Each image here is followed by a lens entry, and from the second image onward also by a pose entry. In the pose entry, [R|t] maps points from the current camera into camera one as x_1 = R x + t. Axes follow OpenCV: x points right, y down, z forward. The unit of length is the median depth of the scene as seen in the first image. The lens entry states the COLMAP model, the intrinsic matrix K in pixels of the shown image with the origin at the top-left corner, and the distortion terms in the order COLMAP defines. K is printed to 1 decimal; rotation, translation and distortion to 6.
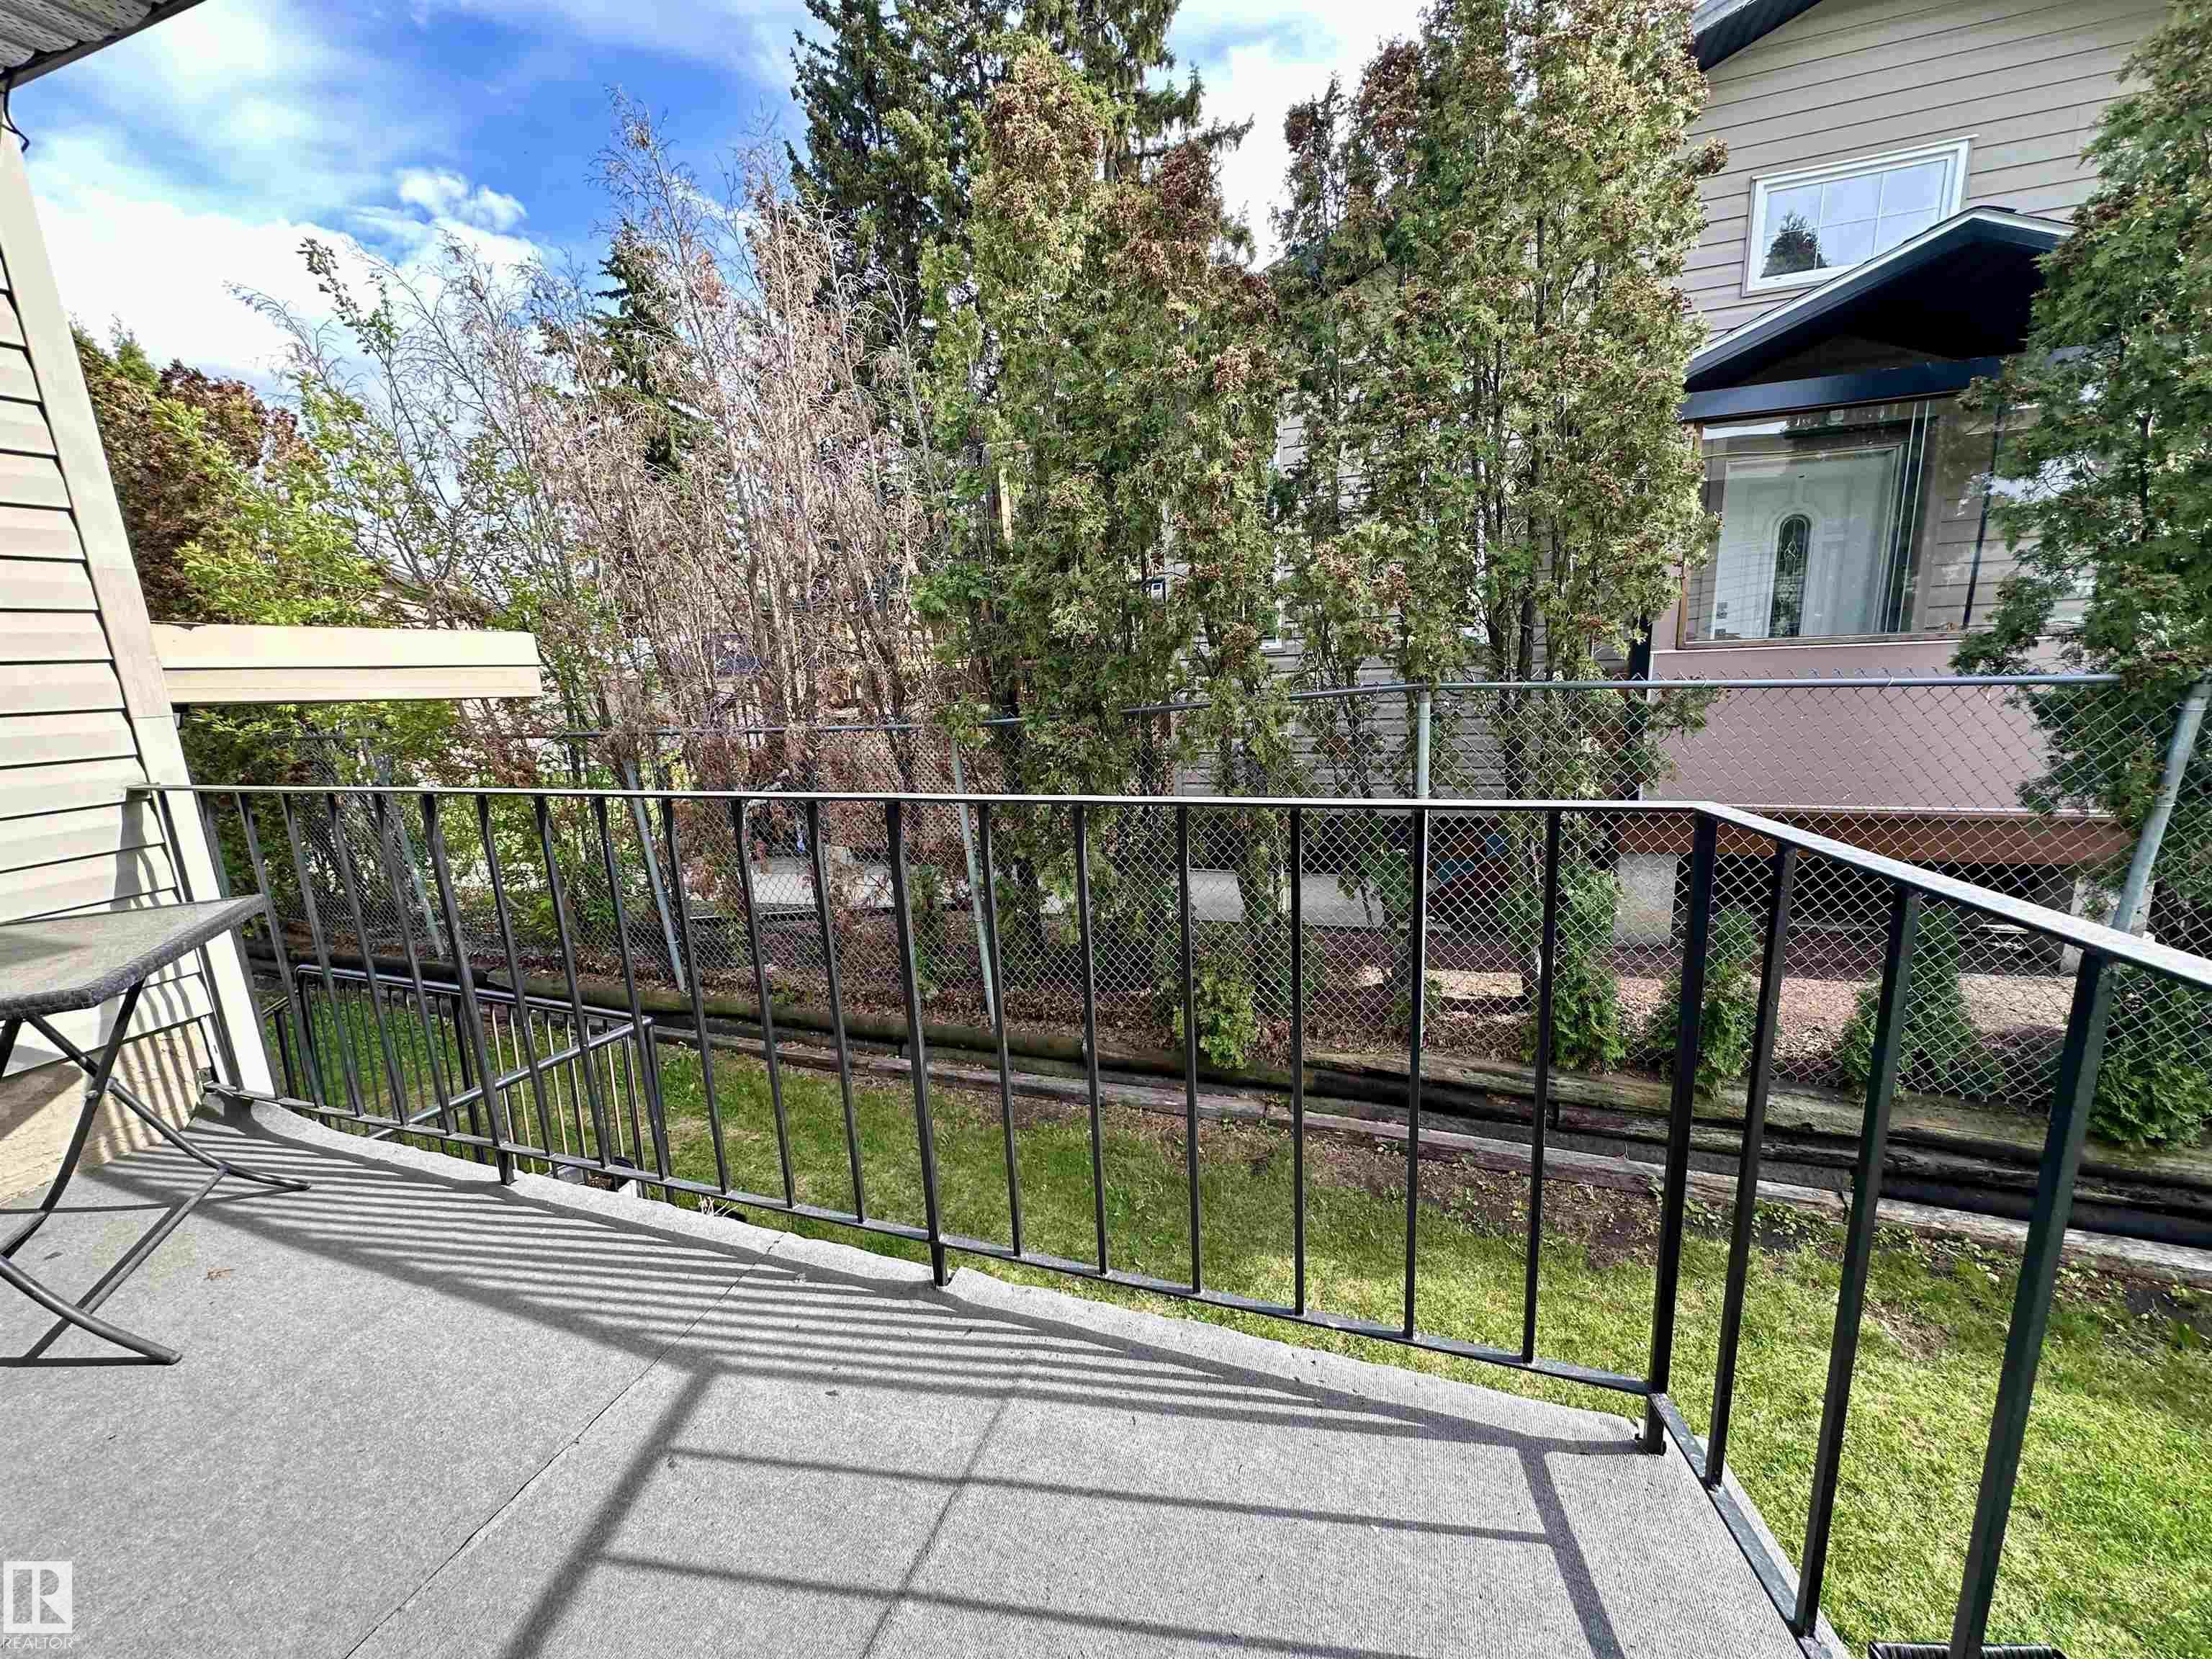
lens RADIAL K [[889.8, 0, 1106.0], [0, 889.8, 829.5], [0, 0, 1]] dist [-0.002681, -0.000327]
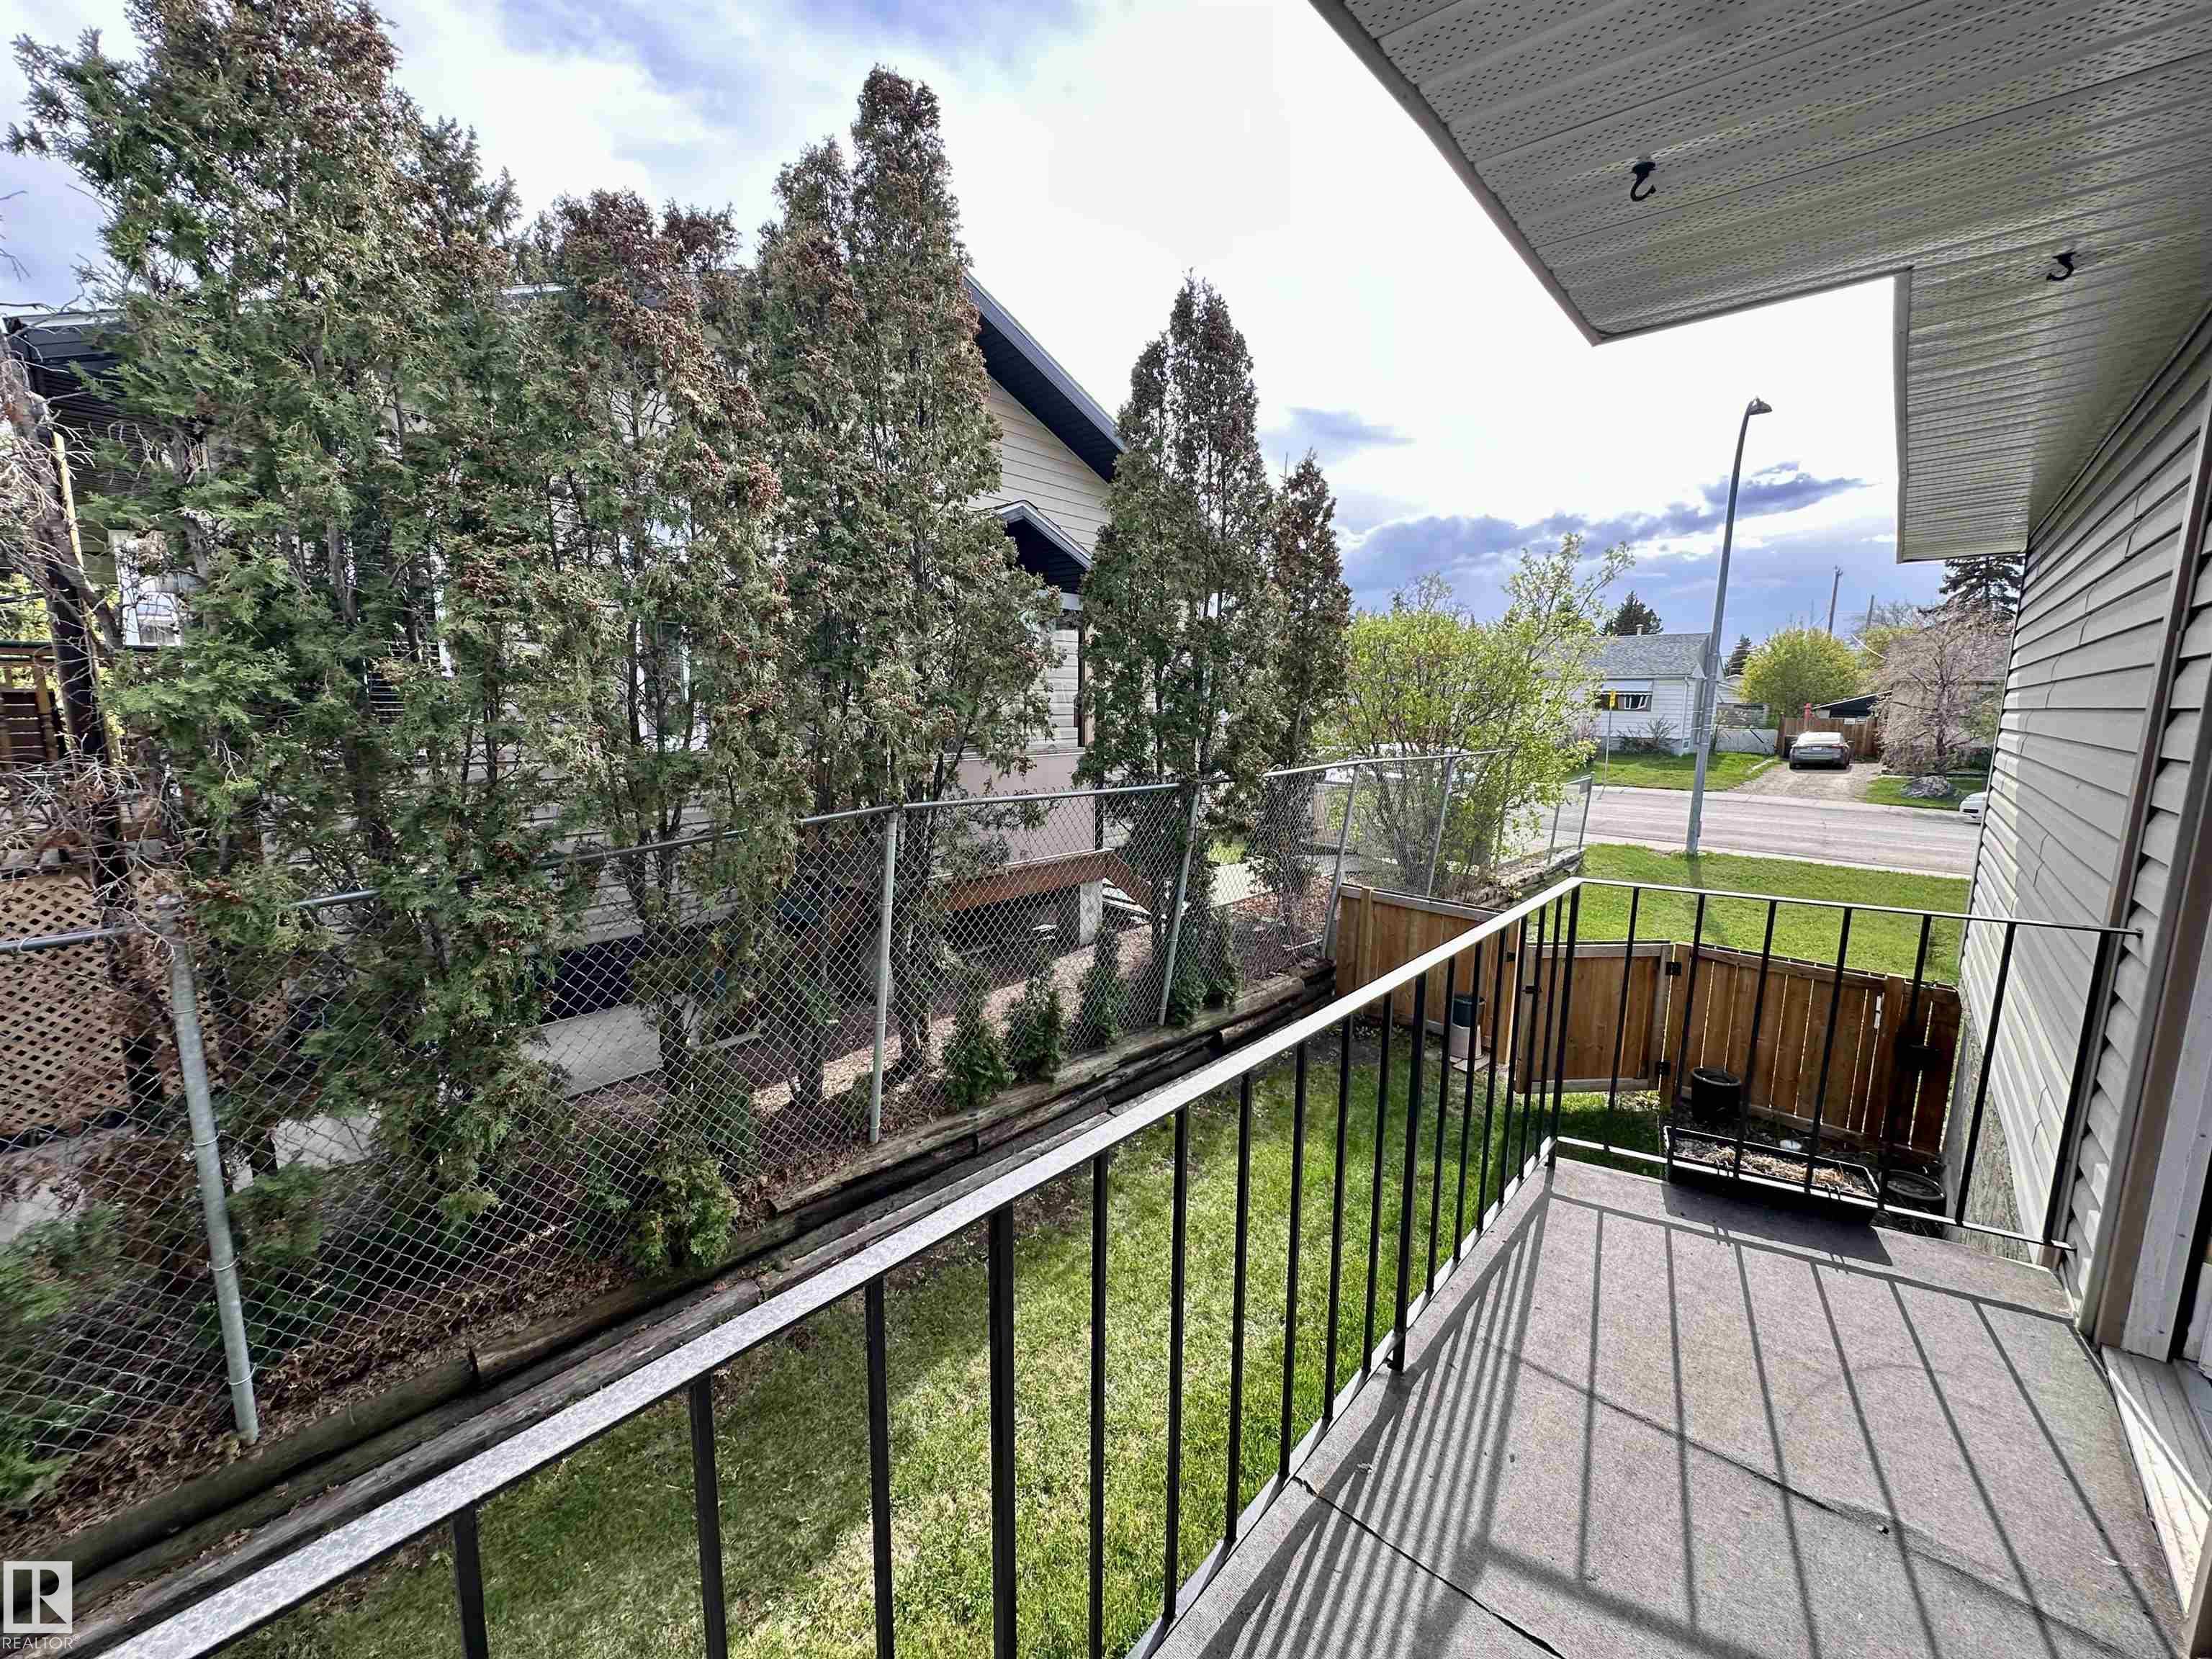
lens RADIAL K [[889.8, 0, 1106.0], [0, 889.8, 829.5], [0, 0, 1]] dist [-0.002681, -0.000327]
pose [[0.367777, -0.087520, 0.925786, -0.555807], [0.164699, 0.985953, 0.027779, -0.117472], [-0.915213, 0.142260, 0.377025, 0.334307]]
